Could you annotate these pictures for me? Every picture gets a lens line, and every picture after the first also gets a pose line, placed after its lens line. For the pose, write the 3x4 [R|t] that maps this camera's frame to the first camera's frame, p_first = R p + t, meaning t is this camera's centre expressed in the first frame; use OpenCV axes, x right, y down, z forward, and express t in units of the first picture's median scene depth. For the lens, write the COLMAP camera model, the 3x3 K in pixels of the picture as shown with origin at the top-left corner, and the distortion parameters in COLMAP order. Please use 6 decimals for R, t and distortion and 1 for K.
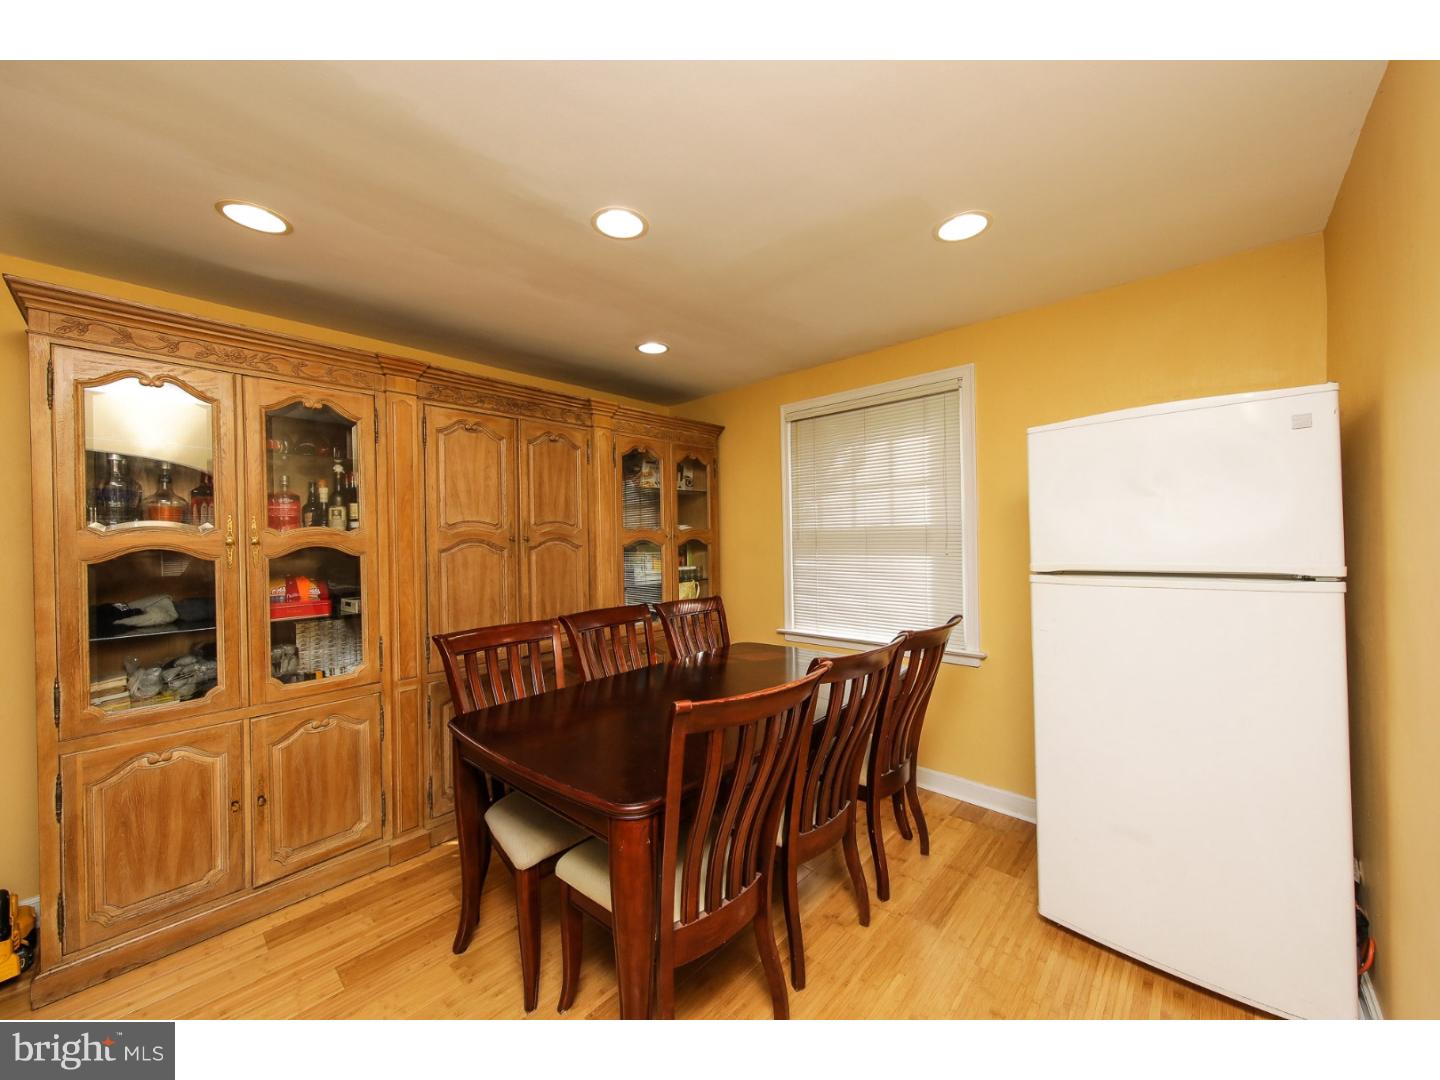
lens RADIAL K [[534.6, 0, 720.0], [0, 534.6, 540.0], [0, 0, 1]] dist [0.000105, -0.000103]
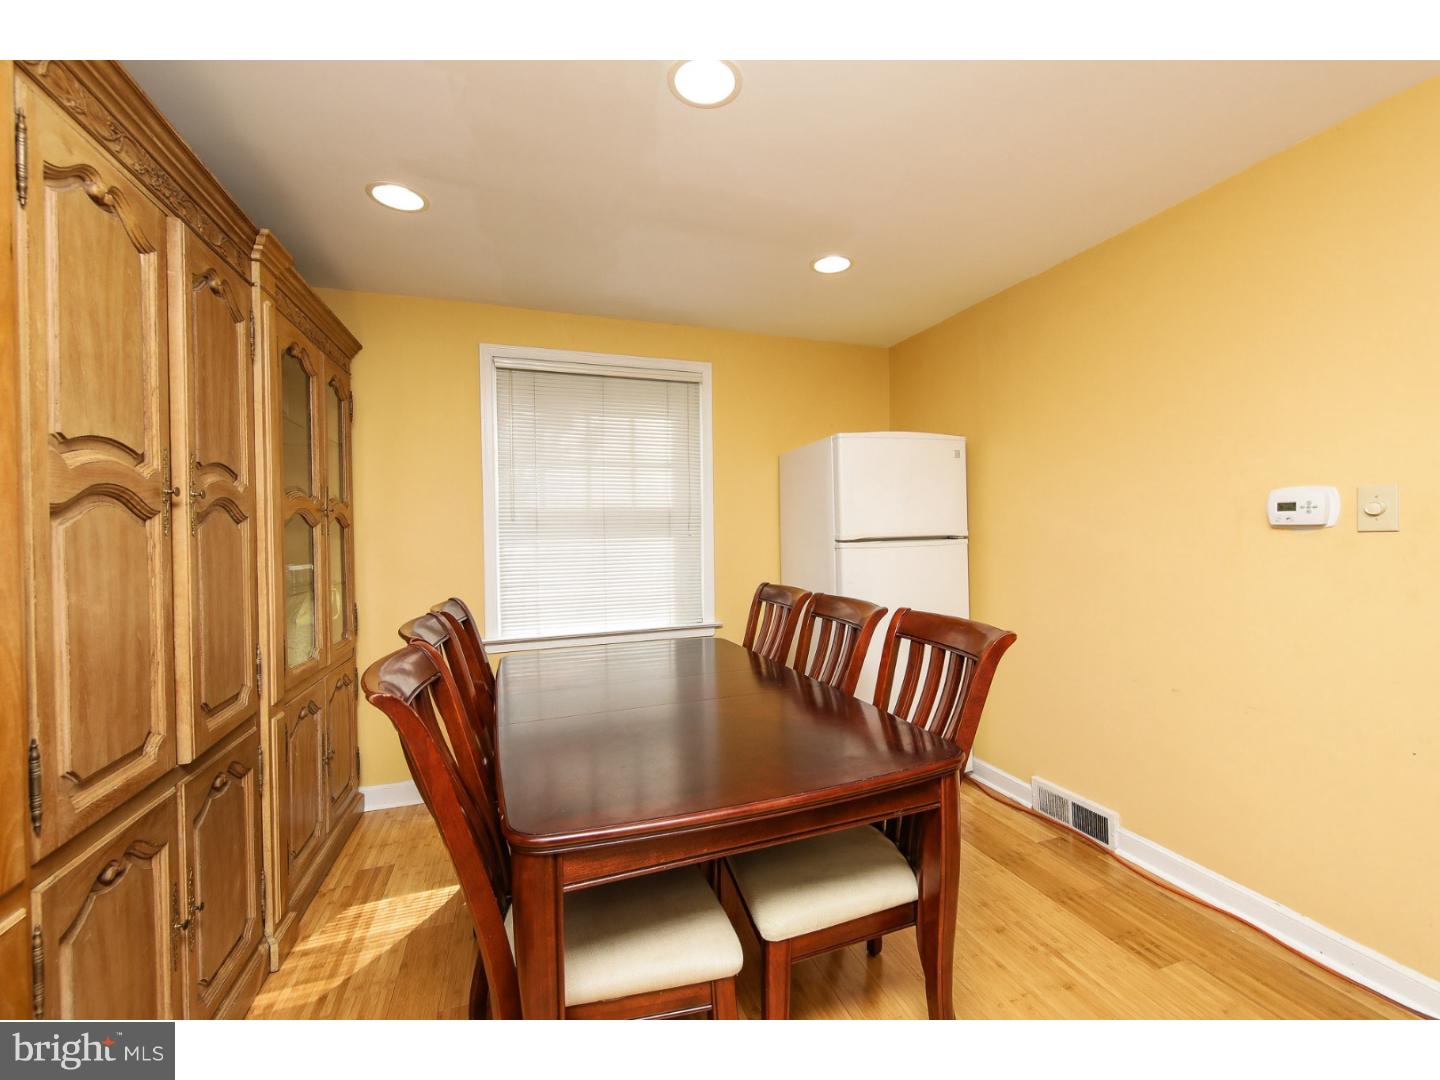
lens RADIAL K [[591.3, 0, 720.0], [0, 591.3, 540.0], [0, 0, 1]] dist [0.000974, 0.000037]
pose [[0.461016, -0.001479, 0.887390, -0.606698], [0.010898, 0.999933, -0.003995, 0.042740], [-0.887325, 0.011513, 0.461001, 0.412103]]
